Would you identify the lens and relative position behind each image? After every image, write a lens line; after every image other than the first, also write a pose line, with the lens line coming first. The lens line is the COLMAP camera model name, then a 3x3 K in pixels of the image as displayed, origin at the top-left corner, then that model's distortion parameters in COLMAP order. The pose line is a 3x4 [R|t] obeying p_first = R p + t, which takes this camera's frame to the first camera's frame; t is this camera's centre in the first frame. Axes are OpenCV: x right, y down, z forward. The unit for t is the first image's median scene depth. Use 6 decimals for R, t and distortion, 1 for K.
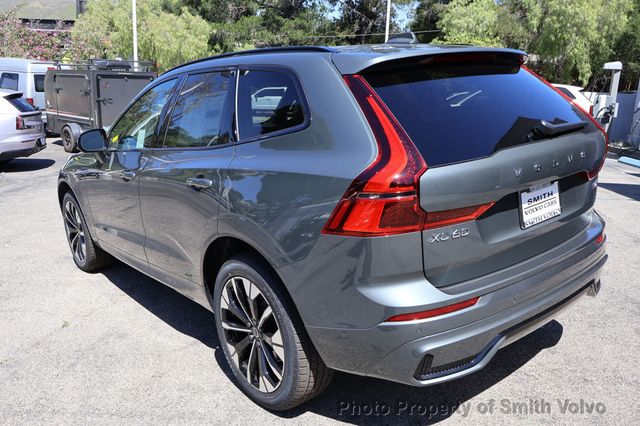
lens RADIAL K [[531.8, 0, 320.0], [0, 531.8, 213.0], [0, 0, 1]] dist [-0.000958, 0.010901]
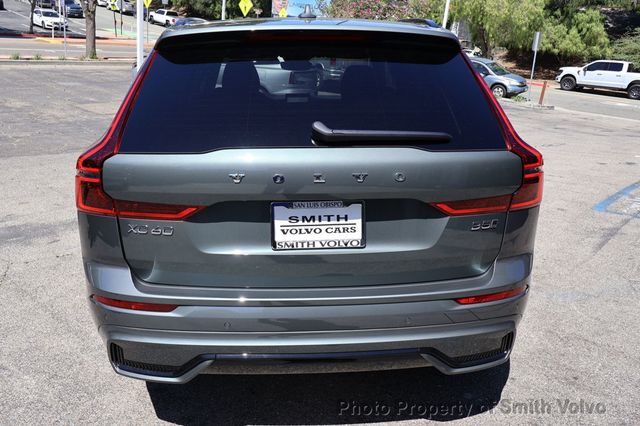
lens RADIAL K [[531.6, 0, 341.3], [0, 531.6, 211.6], [0, 0, 1]] dist [-0.002271, -0.001421]
pose [[0.794511, 0.219093, -0.566348, 0.244858], [-0.185831, 0.975624, 0.116726, -0.037831], [0.578117, 0.012505, 0.815858, 0.105965]]
